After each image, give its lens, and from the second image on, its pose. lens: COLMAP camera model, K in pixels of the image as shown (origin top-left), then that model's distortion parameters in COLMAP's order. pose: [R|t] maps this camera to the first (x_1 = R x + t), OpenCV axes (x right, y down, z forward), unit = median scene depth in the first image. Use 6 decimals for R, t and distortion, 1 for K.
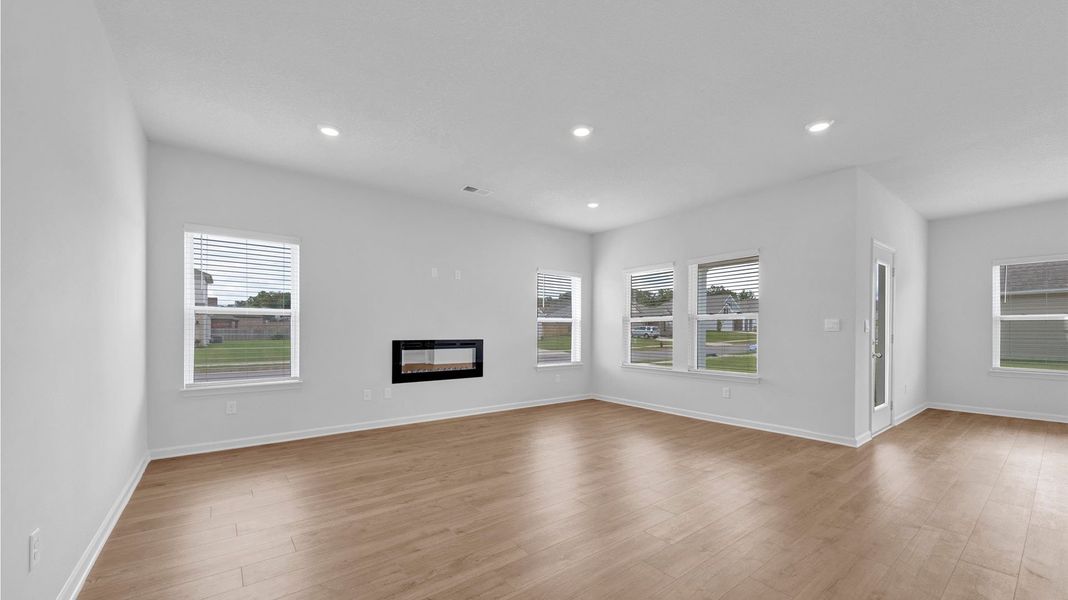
lens RADIAL K [[405.8, 0, 536.8], [0, 405.8, 335.6], [0, 0, 1]] dist [0.001992, -0.000260]
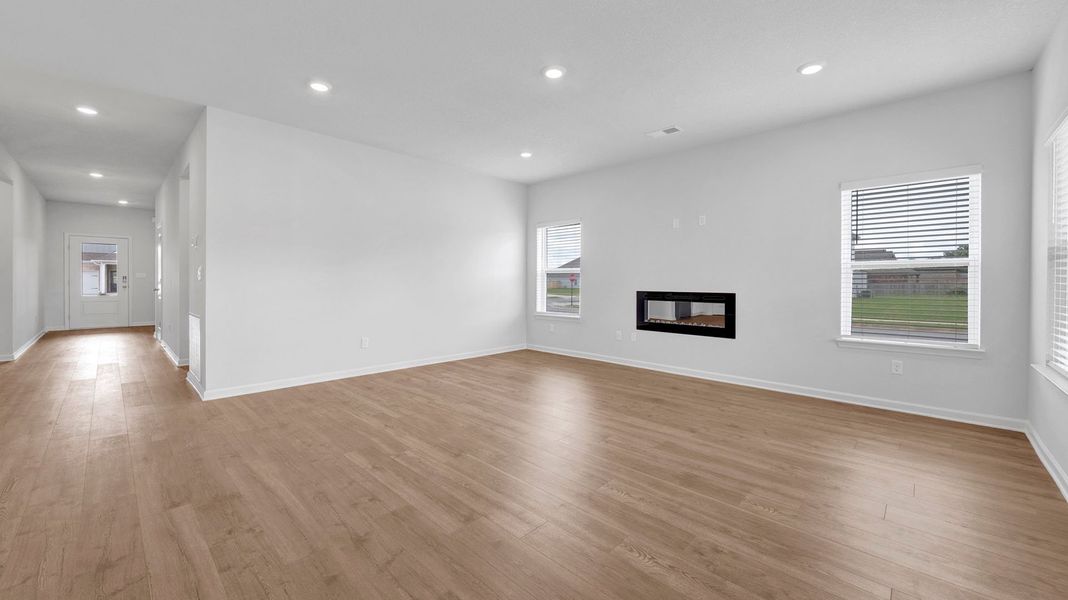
lens RADIAL K [[411.0, 0, 542.0], [0, 411.0, 284.8], [0, 0, 1]] dist [0.011991, -0.004809]
pose [[0.143252, 0.003260, -0.989681, 0.541176], [-0.015023, 0.999887, 0.001119, -0.001948], [0.989572, 0.014708, 0.143285, 0.424571]]
